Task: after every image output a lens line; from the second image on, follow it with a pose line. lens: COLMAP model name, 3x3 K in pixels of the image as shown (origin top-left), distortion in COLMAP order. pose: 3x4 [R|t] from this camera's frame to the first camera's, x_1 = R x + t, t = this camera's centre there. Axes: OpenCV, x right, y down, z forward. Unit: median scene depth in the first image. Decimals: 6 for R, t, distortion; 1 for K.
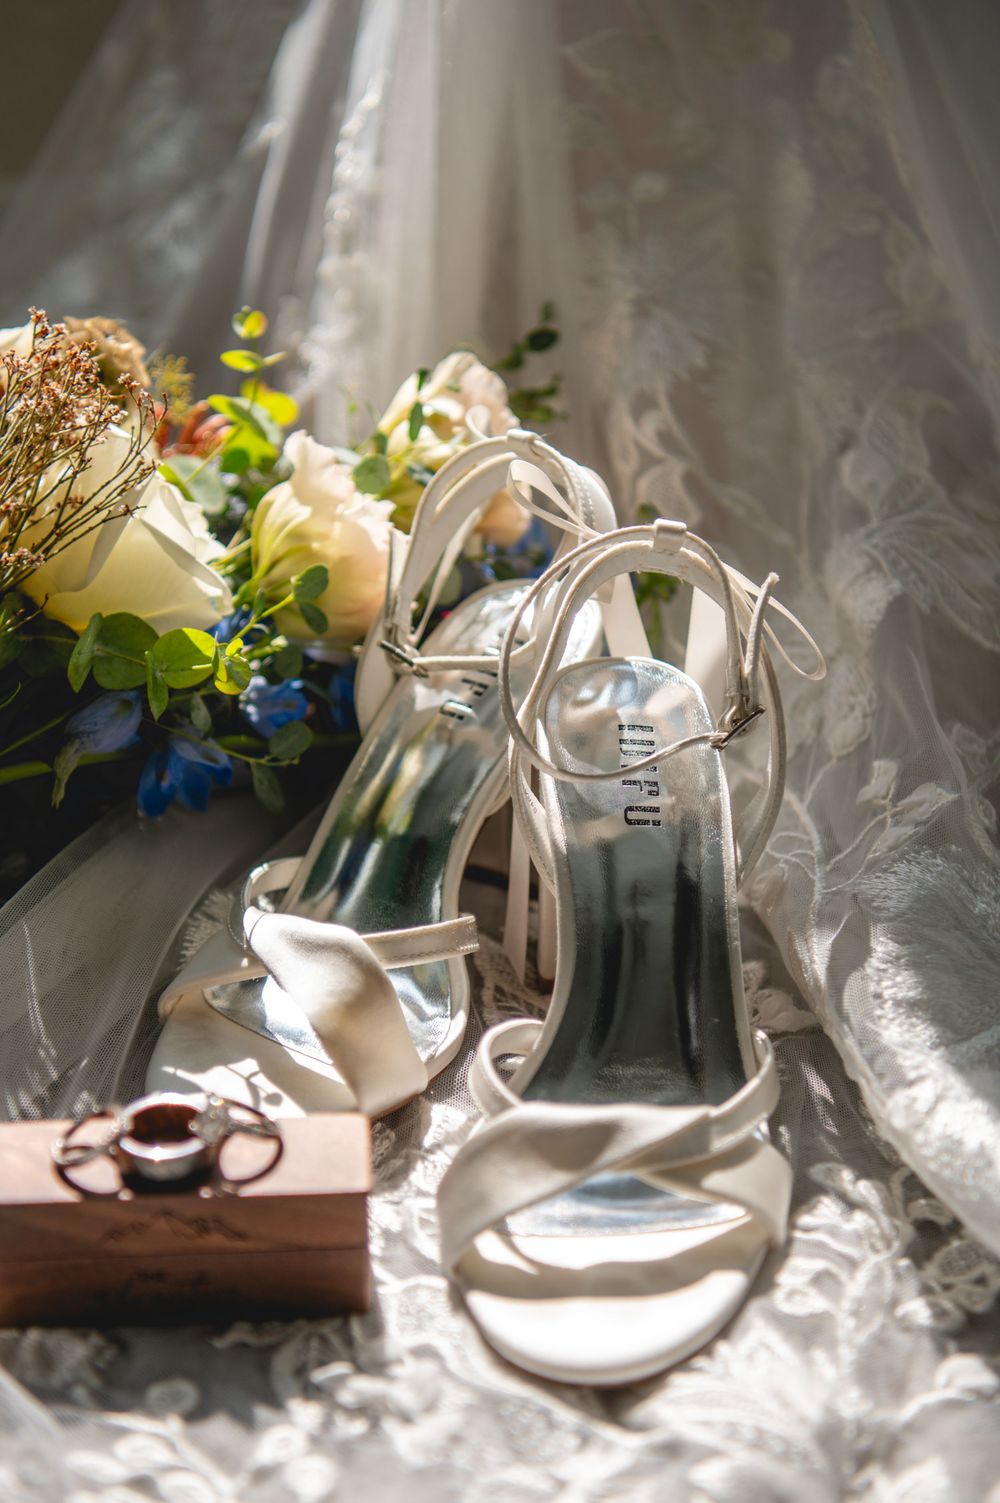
lens RADIAL K [[2489.9, 0, 500.0], [0, 2489.9, 751.5], [0, 0, 1]] dist [0.037419, 0.085867]
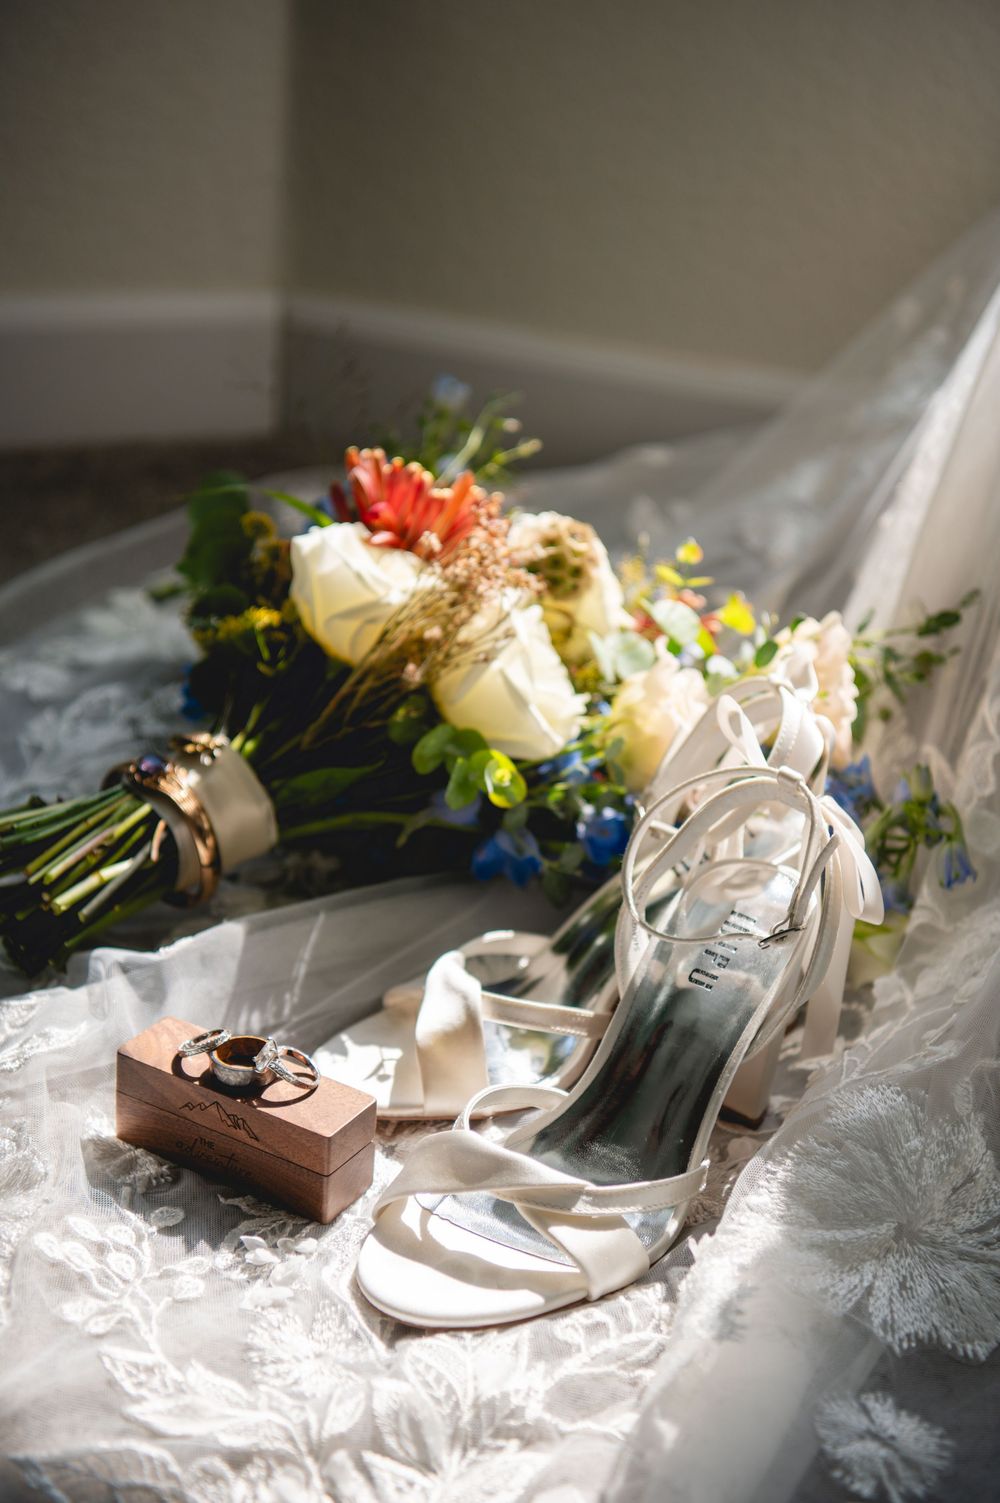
lens RADIAL K [[2489.9, 0, 500.0], [0, 2489.9, 751.5], [0, 0, 1]] dist [0.037419, 0.085867]
pose [[0.814631, 0.272750, -0.511844, 0.624998], [-0.294244, 0.954871, 0.040523, -0.112867], [0.499797, 0.117596, 0.858122, -0.200501]]
